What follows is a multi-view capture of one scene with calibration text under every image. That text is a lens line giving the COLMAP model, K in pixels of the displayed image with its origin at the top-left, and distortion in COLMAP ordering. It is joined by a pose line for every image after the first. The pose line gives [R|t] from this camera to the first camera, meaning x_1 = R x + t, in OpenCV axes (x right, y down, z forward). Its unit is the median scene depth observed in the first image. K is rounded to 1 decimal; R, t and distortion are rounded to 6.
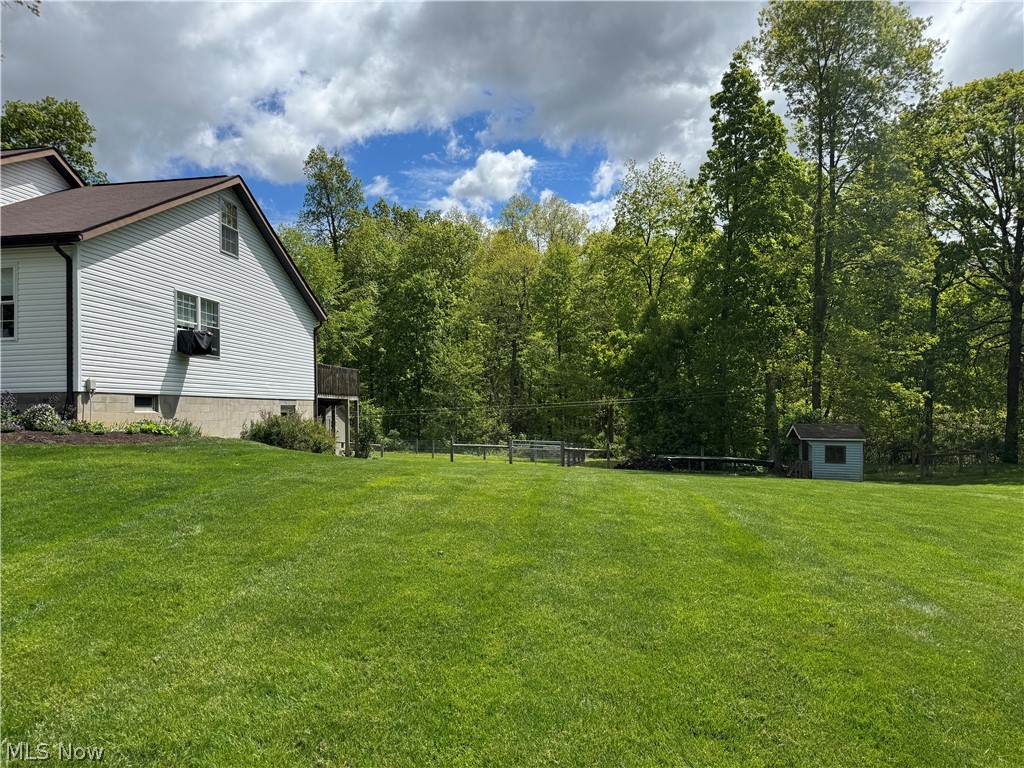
lens RADIAL K [[700.2, 0, 512.0], [0, 700.2, 384.0], [0, 0, 1]] dist [0.079148, -0.110658]
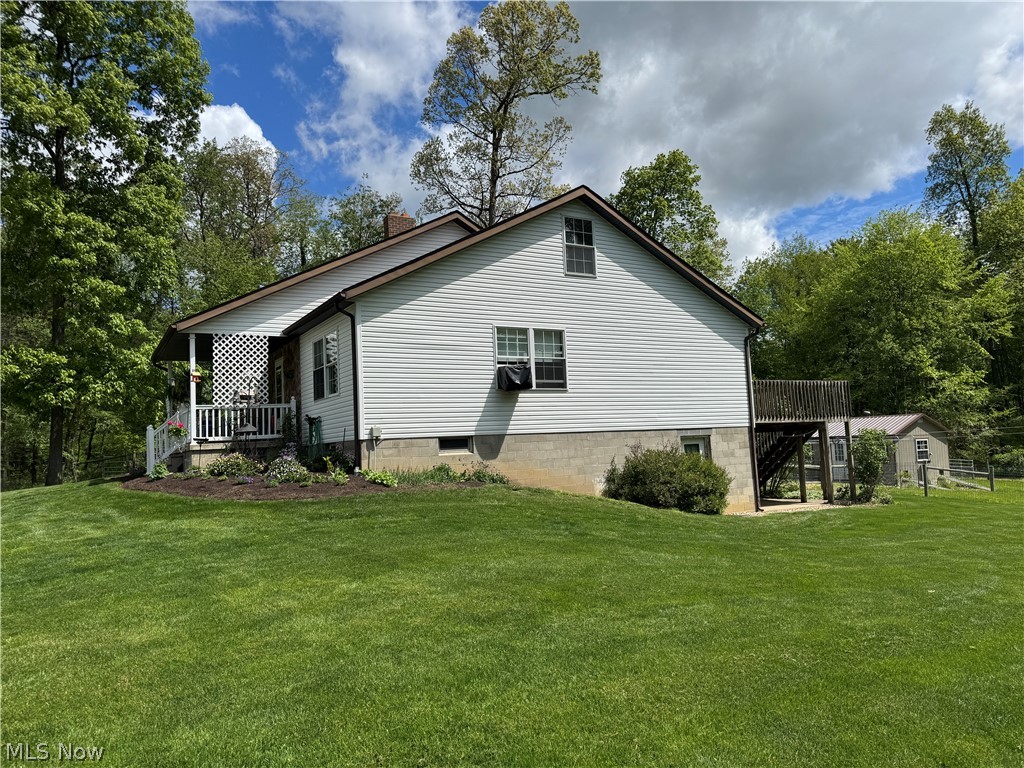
lens RADIAL K [[700.2, 0, 512.0], [0, 700.2, 384.0], [0, 0, 1]] dist [0.079148, -0.110658]
pose [[0.615277, -0.068158, -0.785359, 0.096721], [0.058612, 0.997453, -0.040646, -0.004393], [0.786129, -0.021023, 0.617705, 0.142786]]
